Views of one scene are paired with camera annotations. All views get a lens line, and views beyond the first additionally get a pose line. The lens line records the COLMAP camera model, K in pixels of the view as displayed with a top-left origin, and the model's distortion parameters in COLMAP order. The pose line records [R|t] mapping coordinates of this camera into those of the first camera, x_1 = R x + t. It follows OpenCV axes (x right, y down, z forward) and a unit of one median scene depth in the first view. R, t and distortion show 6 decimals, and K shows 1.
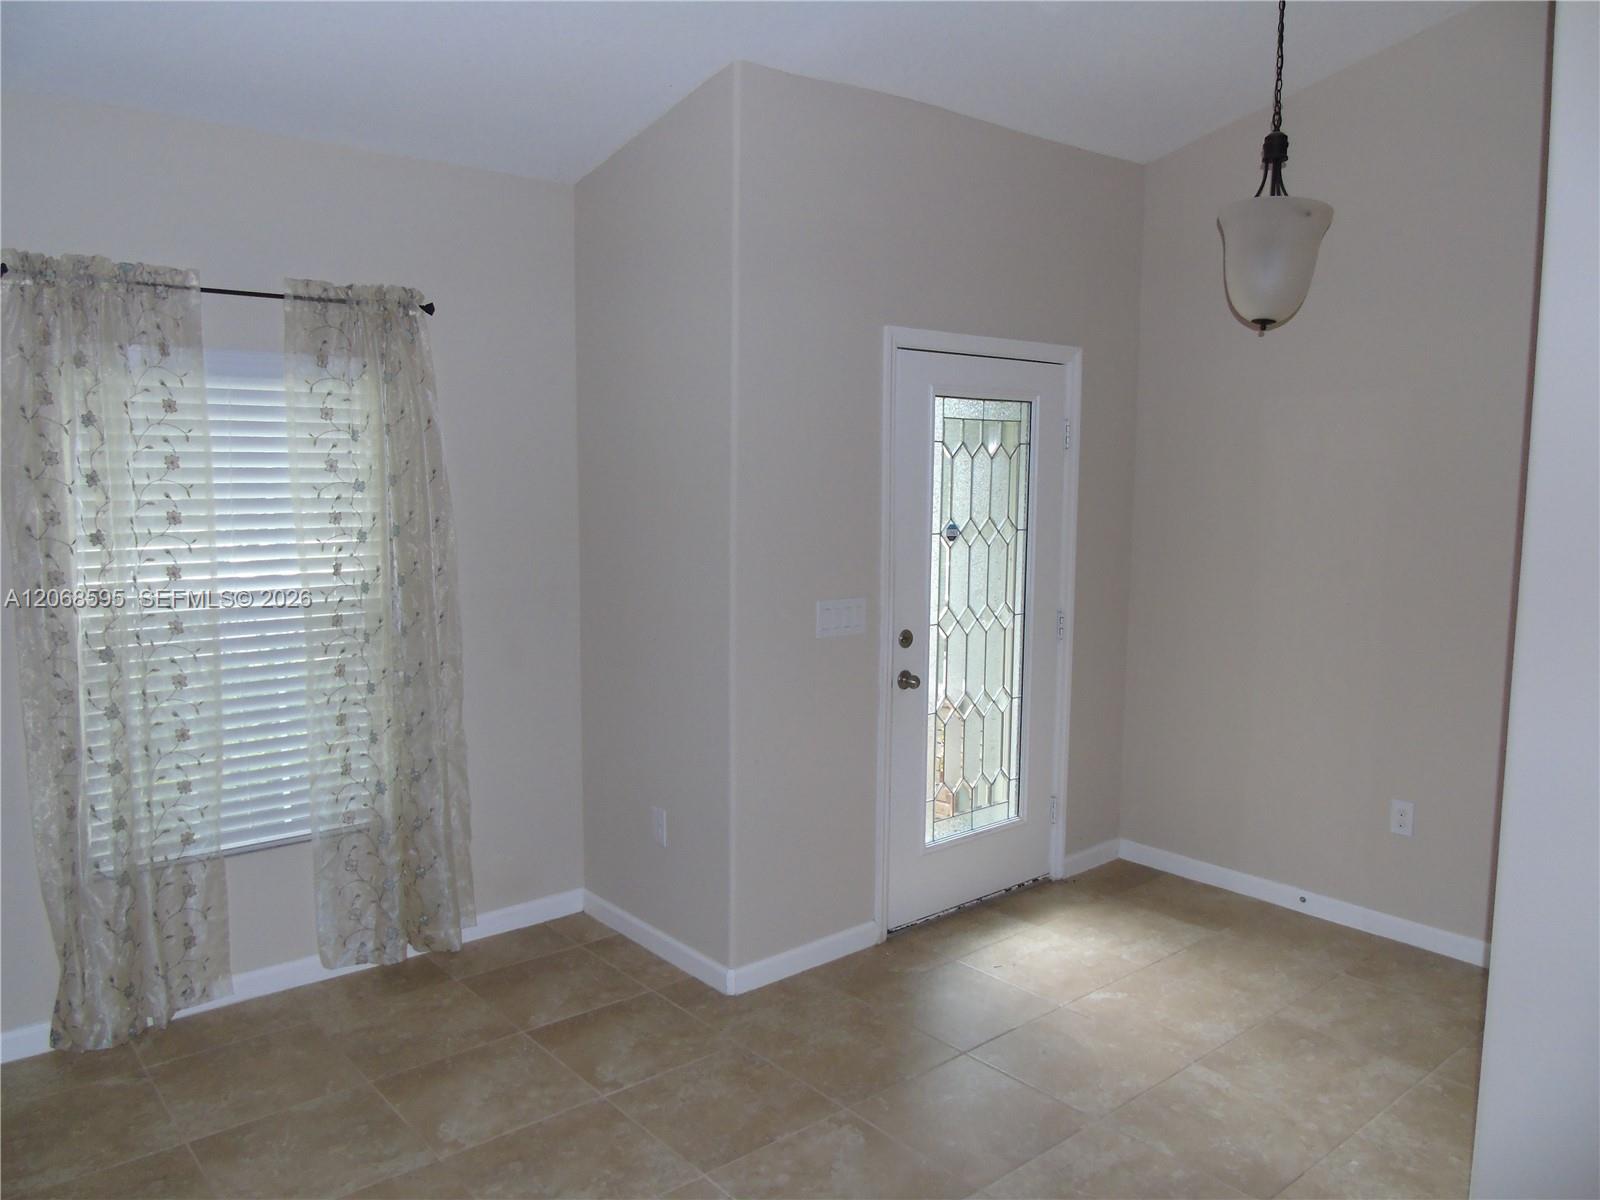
lens RADIAL K [[1183.2, 0, 800.0], [0, 1183.2, 600.0], [0, 0, 1]] dist [-0.056981, 0.036695]
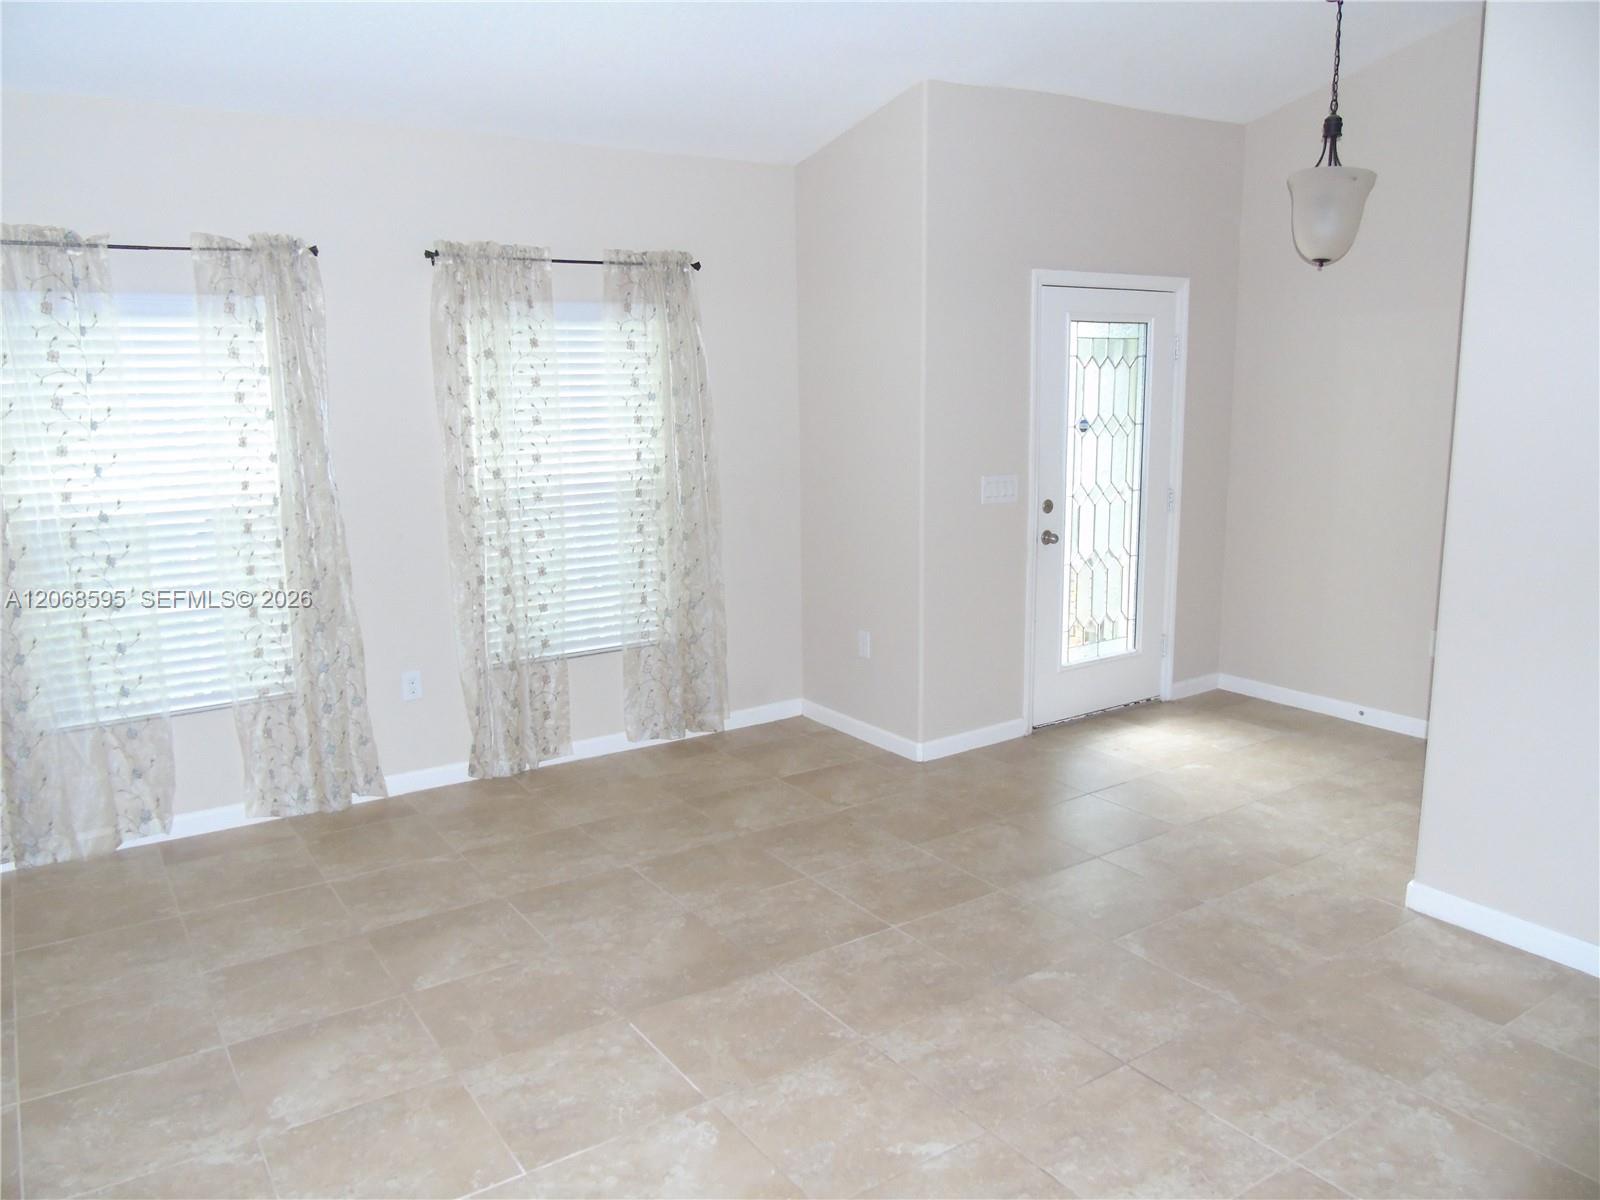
lens RADIAL K [[1183.2, 0, 800.0], [0, 1183.2, 600.0], [0, 0, 1]] dist [-0.056981, 0.036695]
pose [[0.993758, -0.000423, -0.111553, -0.043281], [0.008277, 0.997516, 0.069949, 0.047212], [0.111247, -0.070436, 0.991294, -0.389255]]
